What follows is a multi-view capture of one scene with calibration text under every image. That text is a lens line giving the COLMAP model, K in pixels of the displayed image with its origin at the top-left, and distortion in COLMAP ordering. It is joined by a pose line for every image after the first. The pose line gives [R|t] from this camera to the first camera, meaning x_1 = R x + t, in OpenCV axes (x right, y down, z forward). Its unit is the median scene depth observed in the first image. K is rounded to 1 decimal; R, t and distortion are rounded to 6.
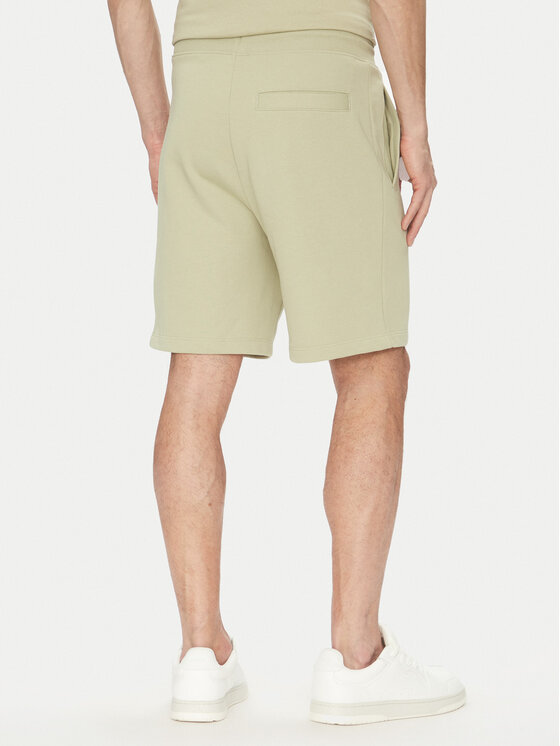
lens RADIAL K [[1783.9, 0, 280.0], [0, 1783.9, 373.0], [0, 0, 1]] dist [0.404010, -0.020473]
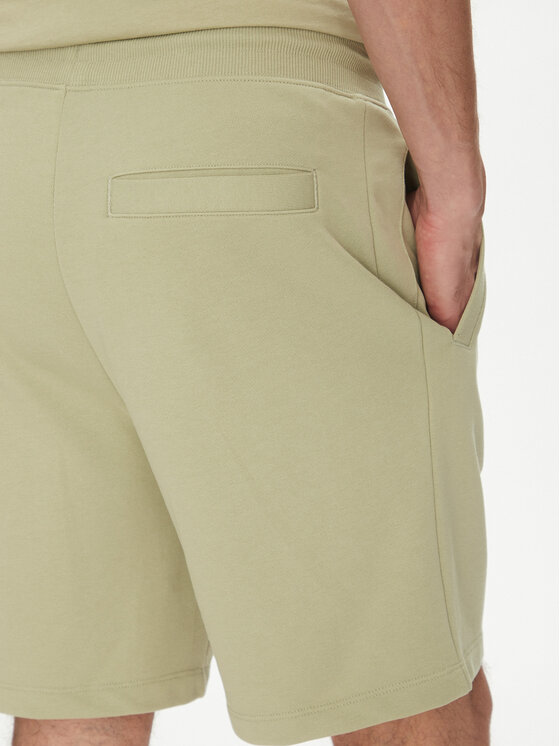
lens RADIAL K [[1789.4, 0, 280.0], [0, 1789.4, 373.0], [0, 0, 1]] dist [-0.002581, 0.264652]
pose [[0.992035, -0.123145, 0.026499, 0.012093], [0.122308, 0.992002, 0.031188, -0.113648], [-0.030128, -0.027698, 0.999162, 0.540471]]
